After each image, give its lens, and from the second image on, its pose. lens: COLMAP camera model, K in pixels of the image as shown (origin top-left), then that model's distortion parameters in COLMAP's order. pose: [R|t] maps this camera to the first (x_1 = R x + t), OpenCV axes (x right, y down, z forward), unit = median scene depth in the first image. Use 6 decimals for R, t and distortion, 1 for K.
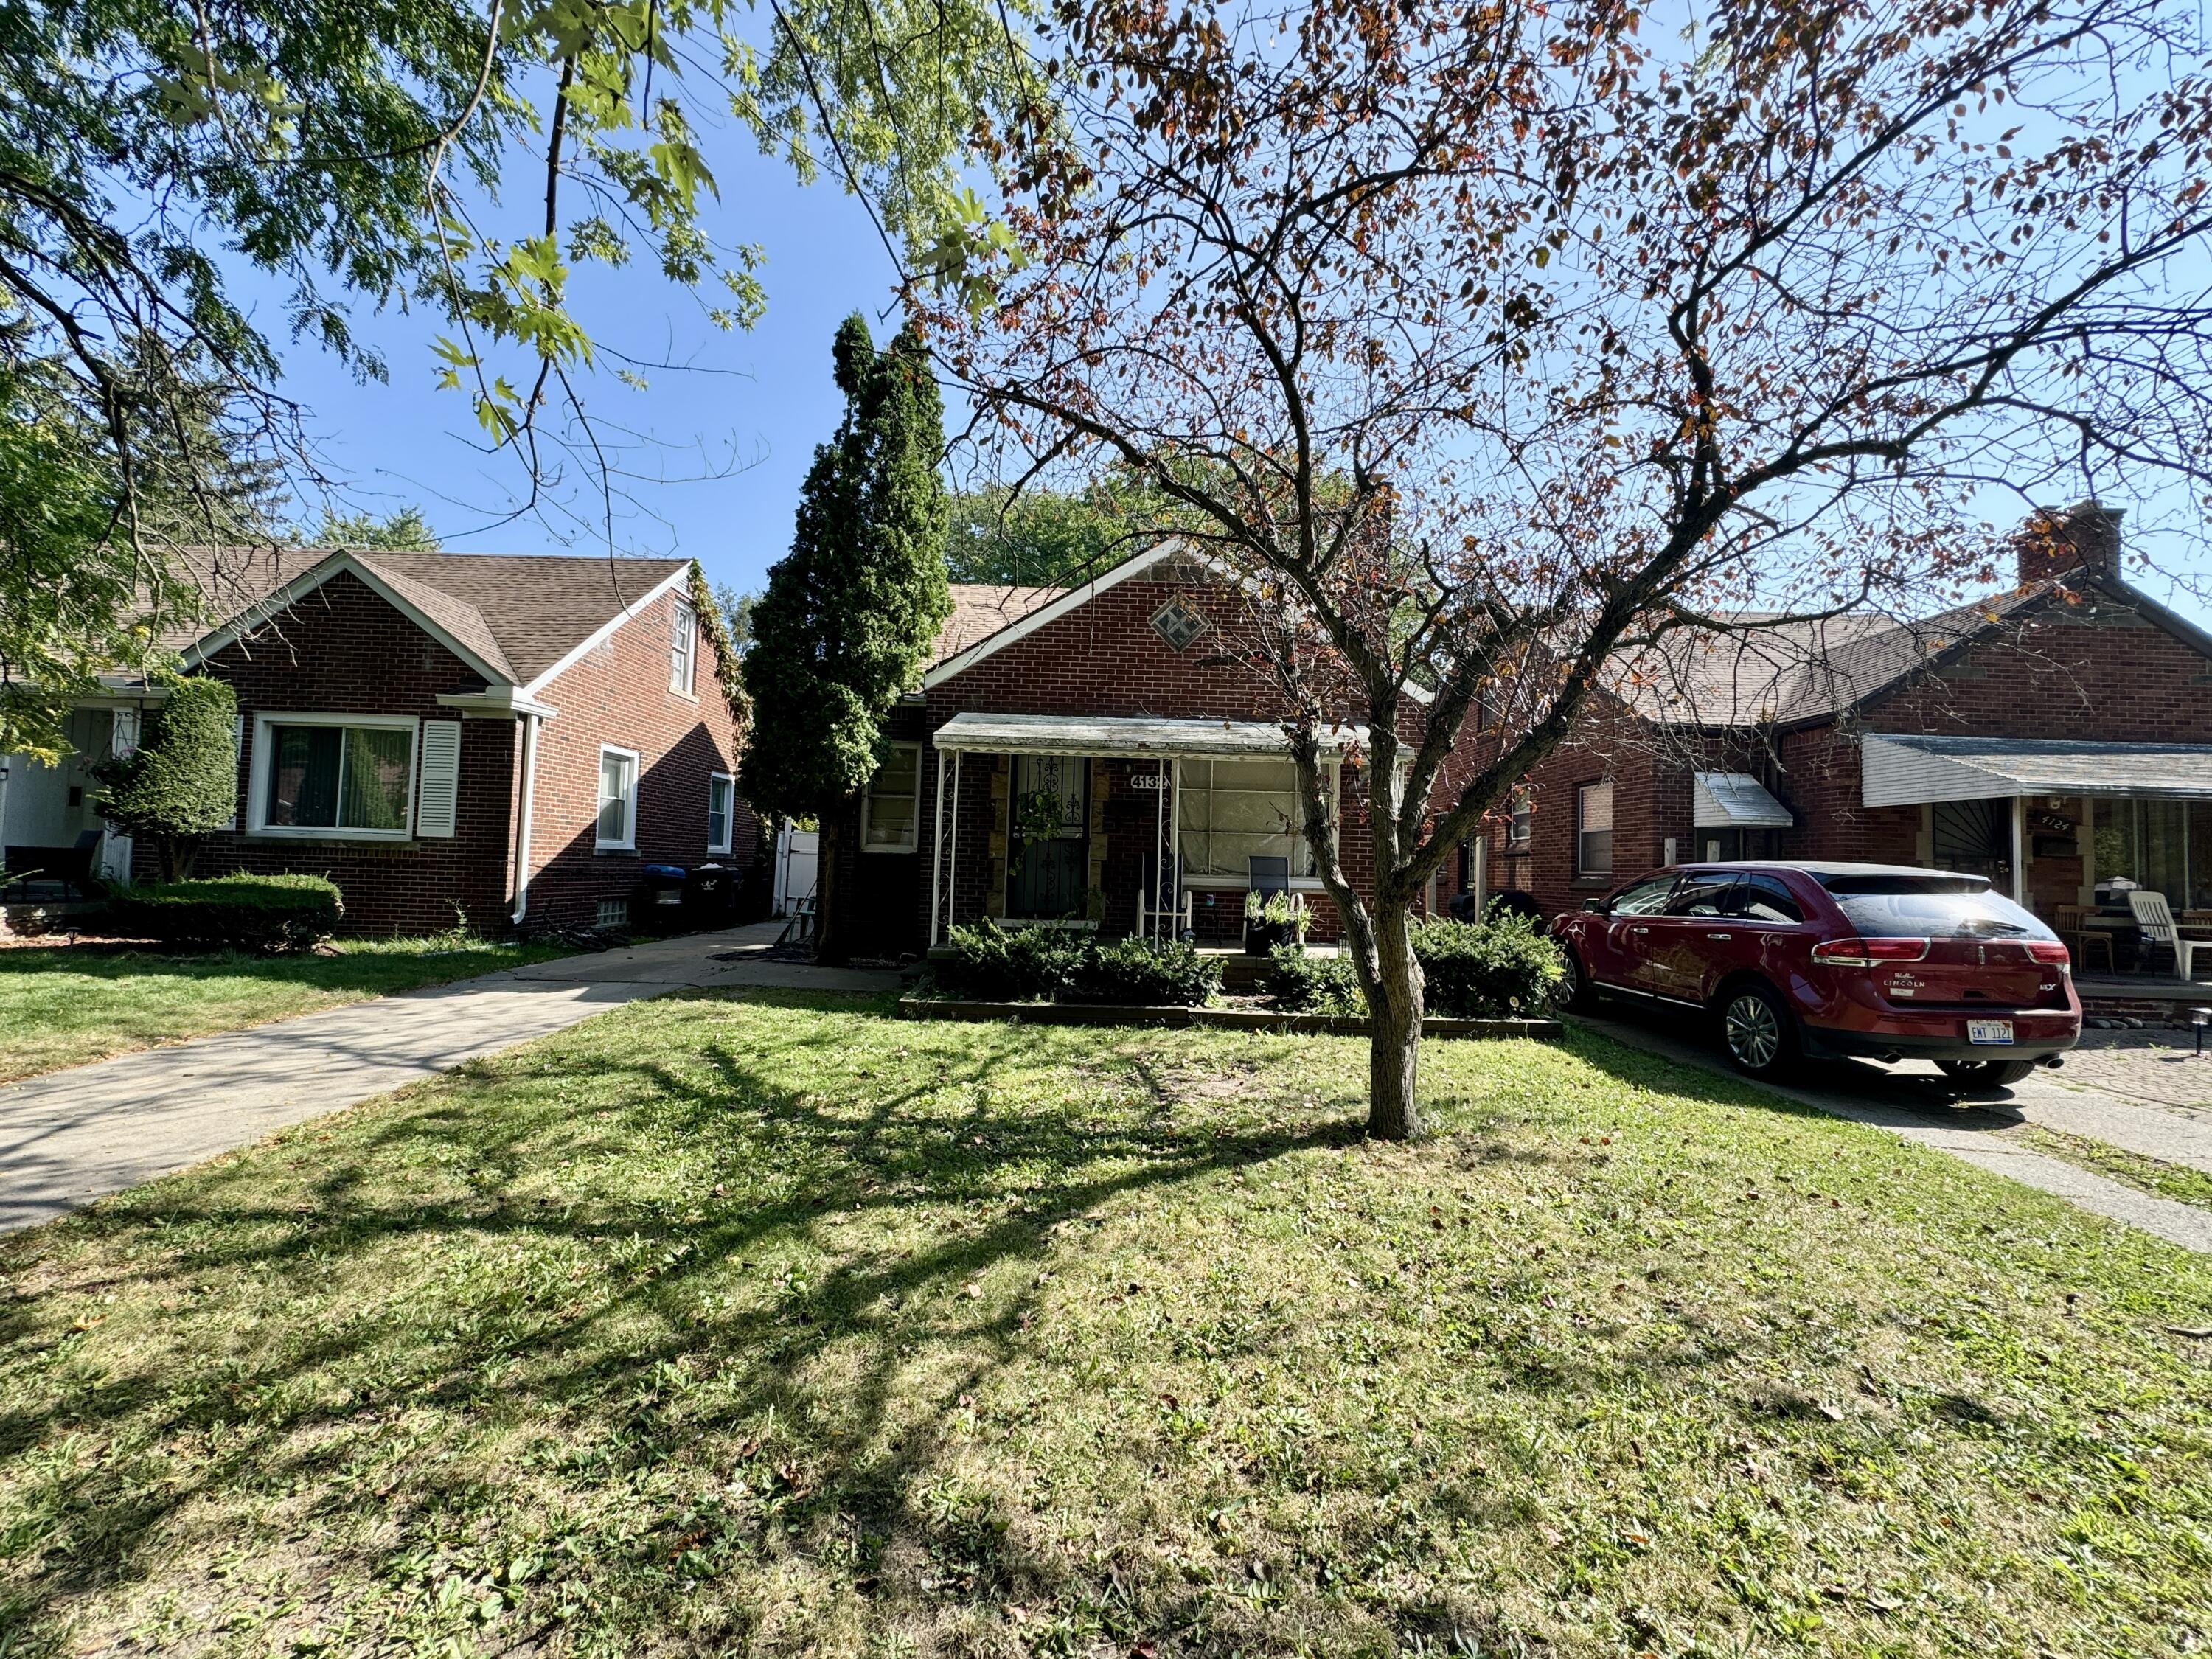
lens RADIAL K [[886.4, 0, 1108.1], [0, 886.4, 830.2], [0, 0, 1]] dist [-0.003746, -0.000174]
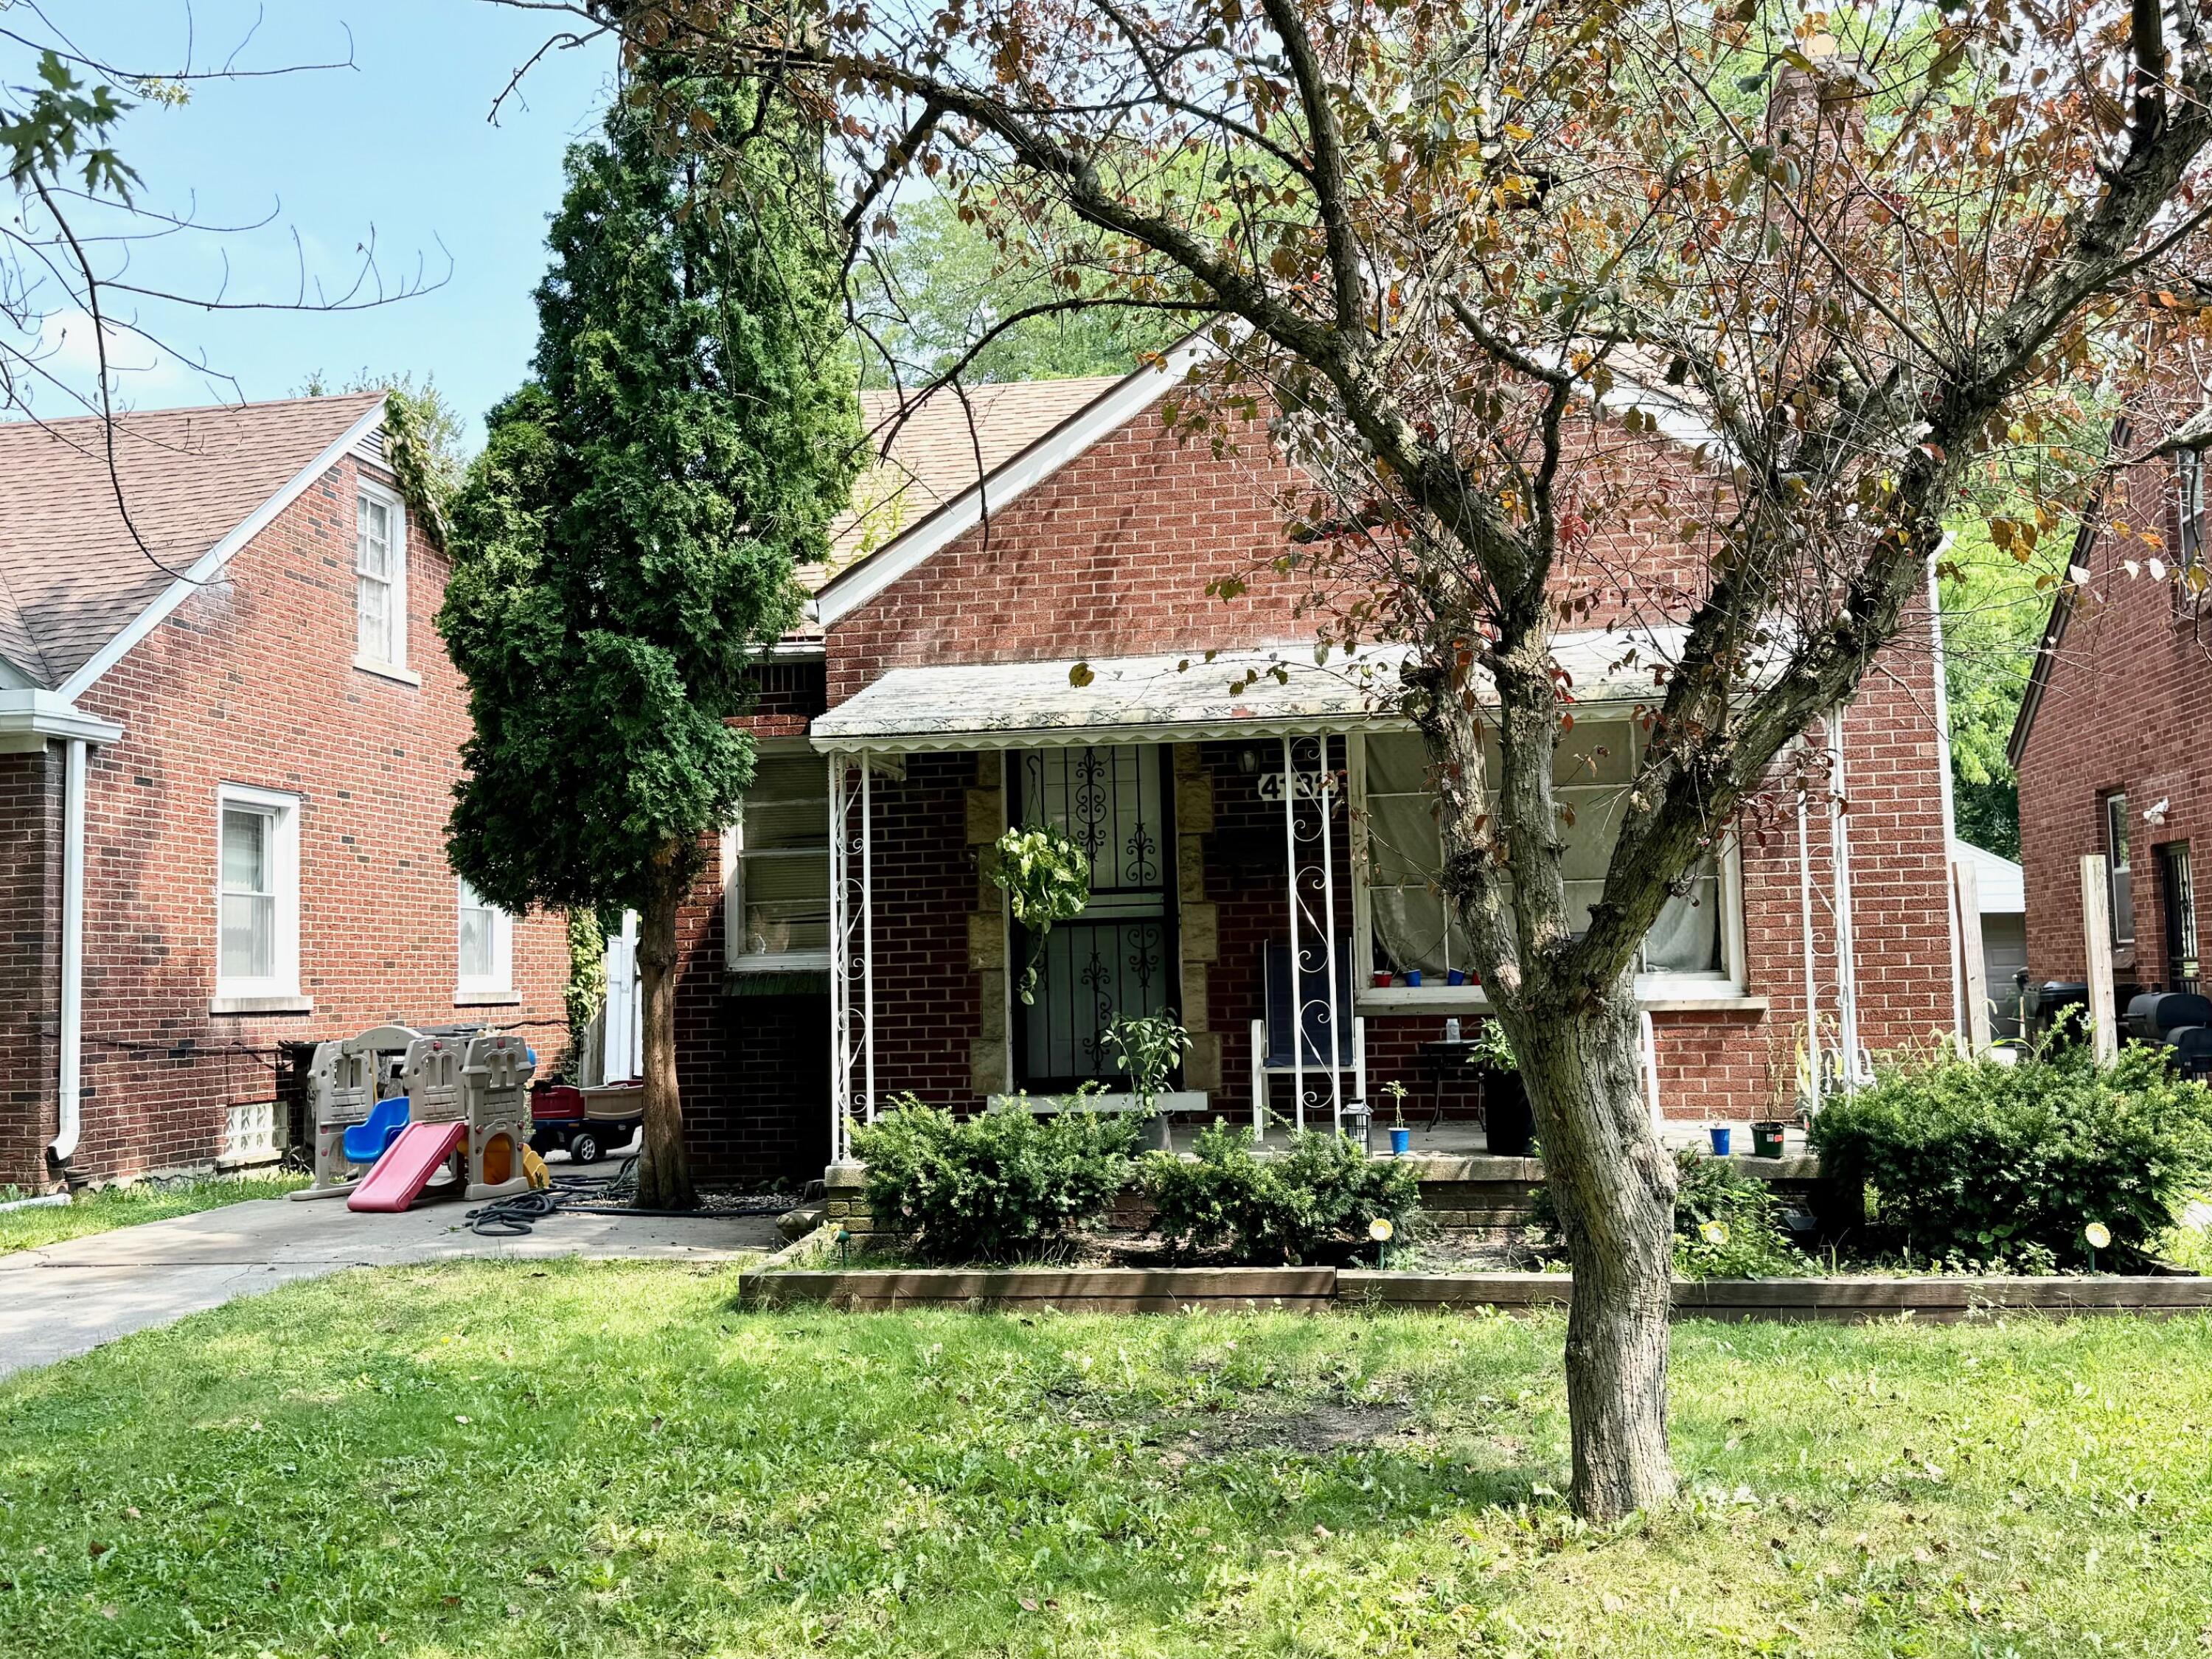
lens RADIAL K [[2018.7, 0, 1105.2], [0, 2018.7, 829.4], [0, 0, 1]] dist [0.059880, 0.000000]
pose [[0.985558, -0.071257, -0.153615, 0.113178], [0.066552, 0.997149, -0.035562, -0.000477], [0.155711, 0.024825, 0.987491, -0.059261]]
